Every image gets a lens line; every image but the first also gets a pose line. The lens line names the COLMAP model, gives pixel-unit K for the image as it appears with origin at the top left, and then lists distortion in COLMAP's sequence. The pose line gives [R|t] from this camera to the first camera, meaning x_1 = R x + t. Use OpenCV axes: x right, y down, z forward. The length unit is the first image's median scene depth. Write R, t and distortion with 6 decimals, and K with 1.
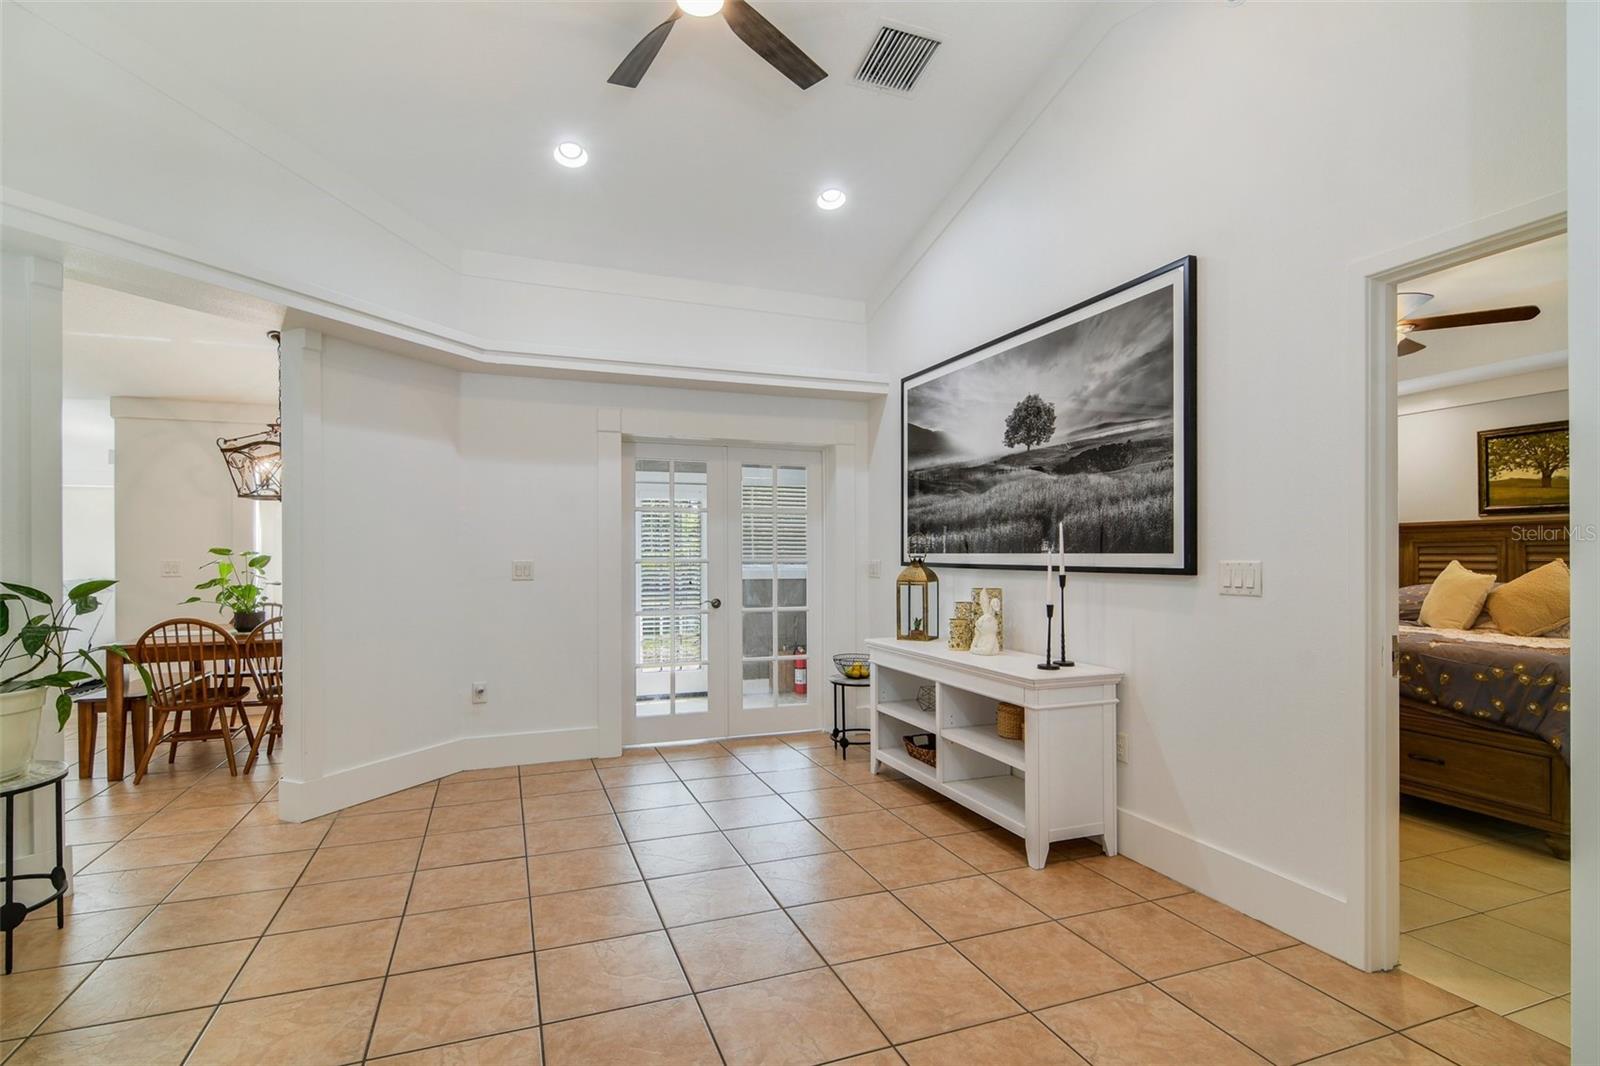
lens RADIAL K [[775.8, 0, 789.5], [0, 775.8, 555.0], [0, 0, 1]] dist [0.006183, -0.007891]
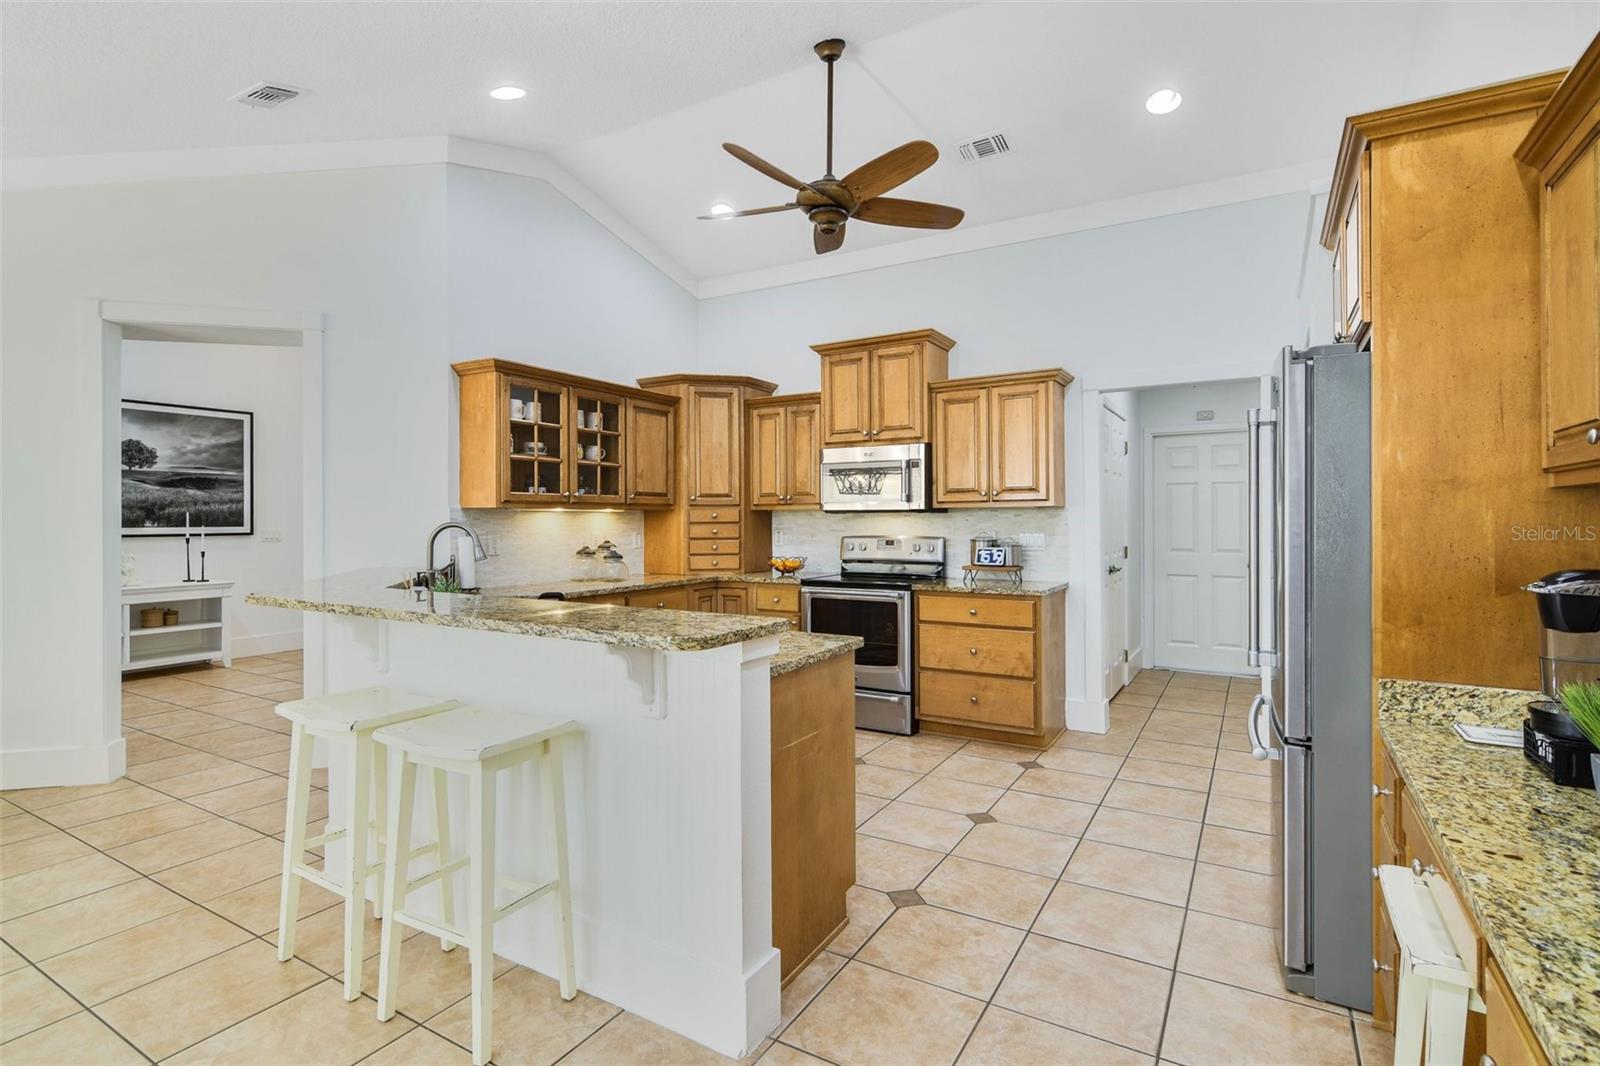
lens RADIAL K [[775.8, 0, 796.1], [0, 775.8, 516.9], [0, 0, 1]] dist [0.006183, -0.007891]
pose [[-0.626825, 0.009823, 0.779098, -2.229270], [0.009467, 0.999943, -0.004991, -0.004251], [-0.779102, 0.004247, -0.626882, 1.020706]]
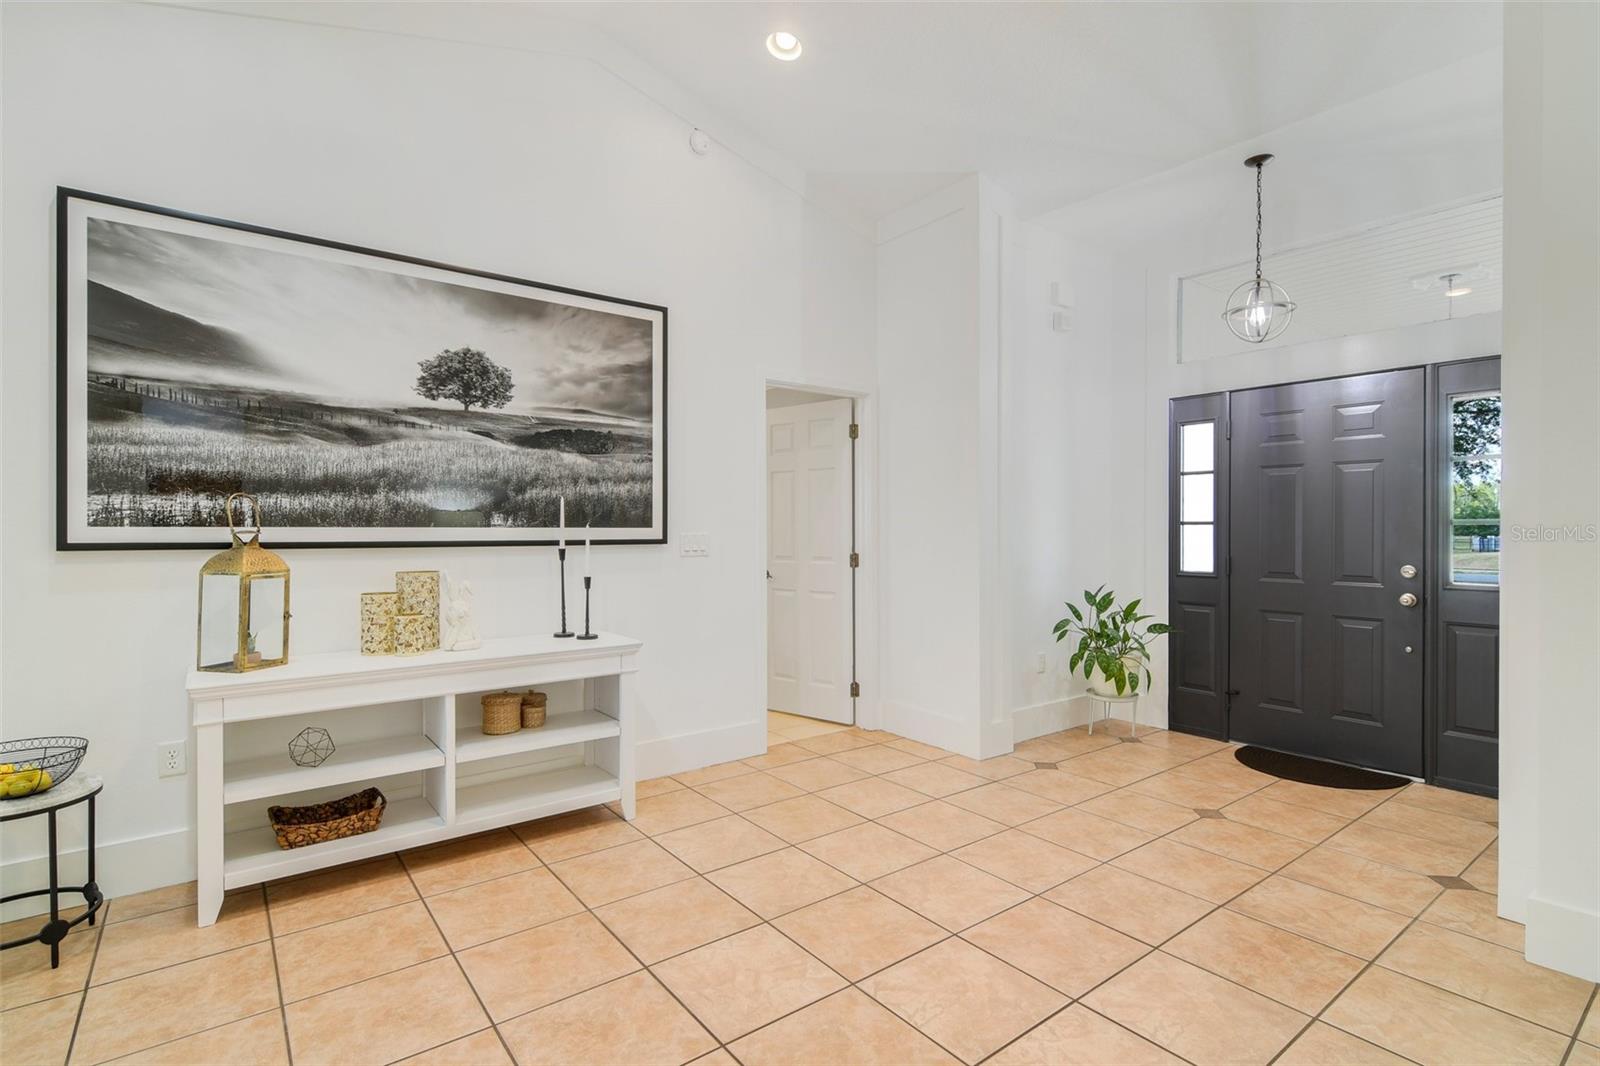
lens RADIAL K [[775.8, 0, 798.1], [0, 775.8, 532.8], [0, 0, 1]] dist [0.006183, -0.007891]
pose [[-0.292153, -0.002945, 0.956367, -0.707985], [0.001915, 0.999991, 0.003664, 0.001623], [-0.956370, 0.002902, -0.292145, 0.989159]]
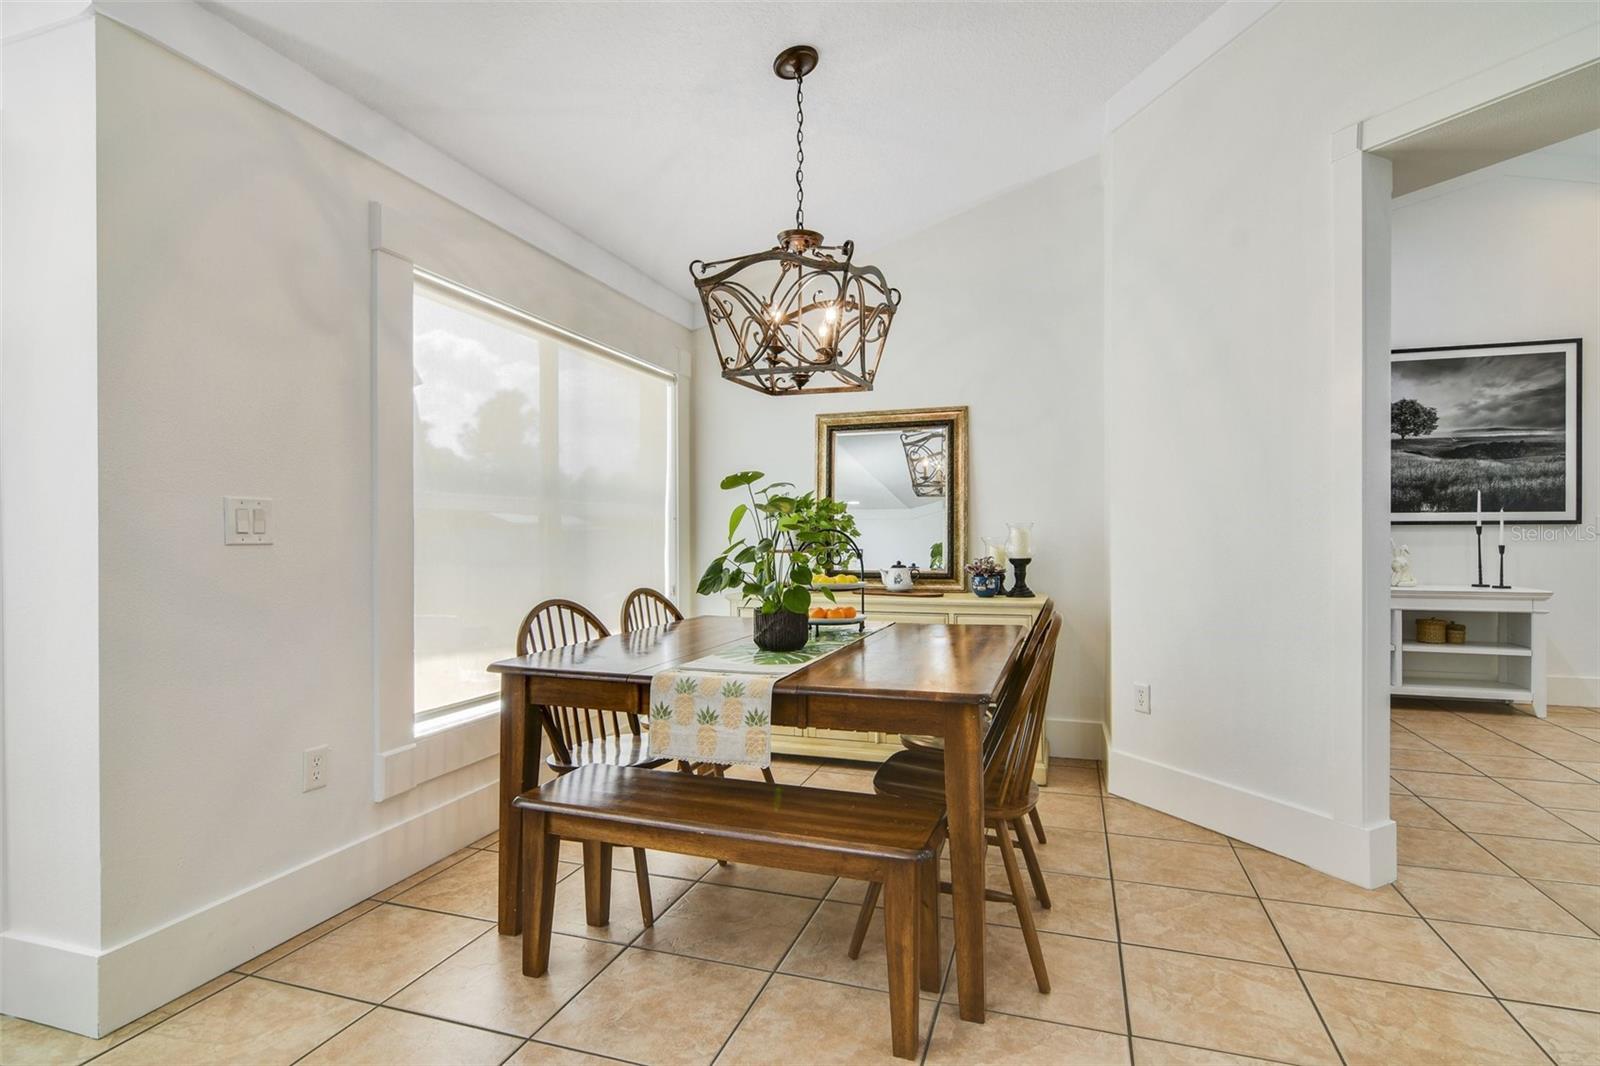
lens RADIAL K [[775.8, 0, 787.6], [0, 775.8, 534.9], [0, 0, 1]] dist [0.006183, -0.007891]
pose [[0.643471, -0.000173, 0.765471, -1.619473], [0.001392, 0.999999, -0.000944, 0.041397], [-0.765469, 0.001673, 0.643470, 1.044837]]
